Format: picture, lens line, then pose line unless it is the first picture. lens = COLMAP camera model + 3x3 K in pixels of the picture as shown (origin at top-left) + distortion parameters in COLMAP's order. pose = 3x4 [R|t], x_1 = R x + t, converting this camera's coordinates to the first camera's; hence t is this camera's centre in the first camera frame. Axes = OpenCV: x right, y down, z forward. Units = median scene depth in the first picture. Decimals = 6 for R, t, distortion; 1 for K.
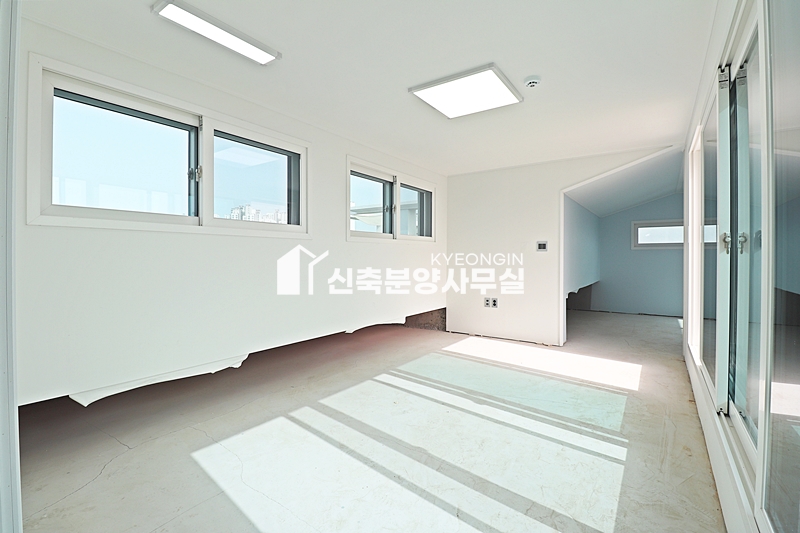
lens RADIAL K [[371.1, 0, 399.3], [0, 371.1, 263.1], [0, 0, 1]] dist [-0.001893, -0.009152]
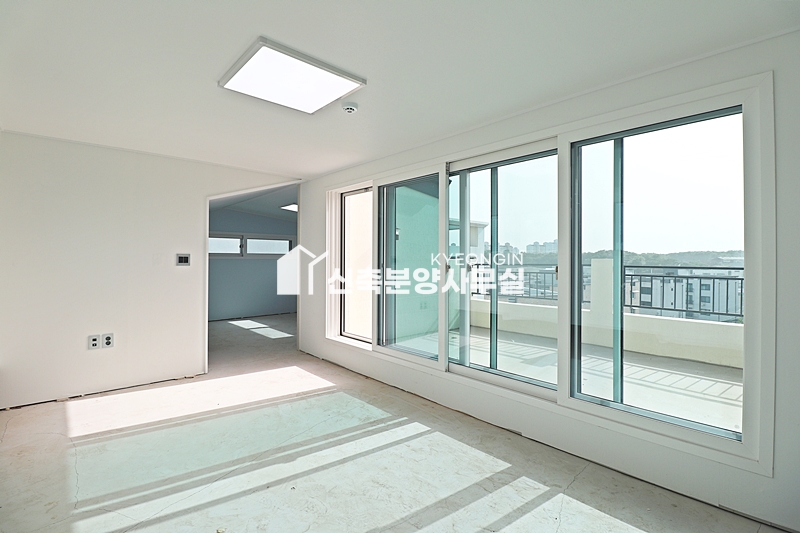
lens RADIAL K [[371.1, 0, 401.8], [0, 371.1, 262.8], [0, 0, 1]] dist [-0.001893, -0.009152]
pose [[0.205093, -0.007675, 0.978712, -0.555384], [0.009811, 0.999935, 0.005785, -0.065804], [-0.978693, 0.008416, 0.205155, 0.604658]]
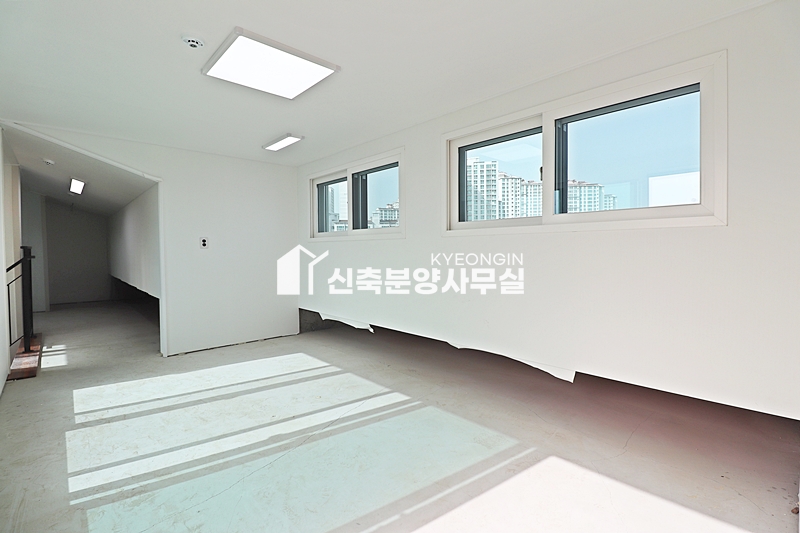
lens RADIAL K [[371.1, 0, 394.3], [0, 371.1, 253.8], [0, 0, 1]] dist [-0.001893, -0.009152]
pose [[-0.218814, 0.015245, -0.975647, 0.980384], [-0.005676, 0.999841, 0.016896, -0.041821], [0.975750, 0.009235, -0.218693, 1.481823]]
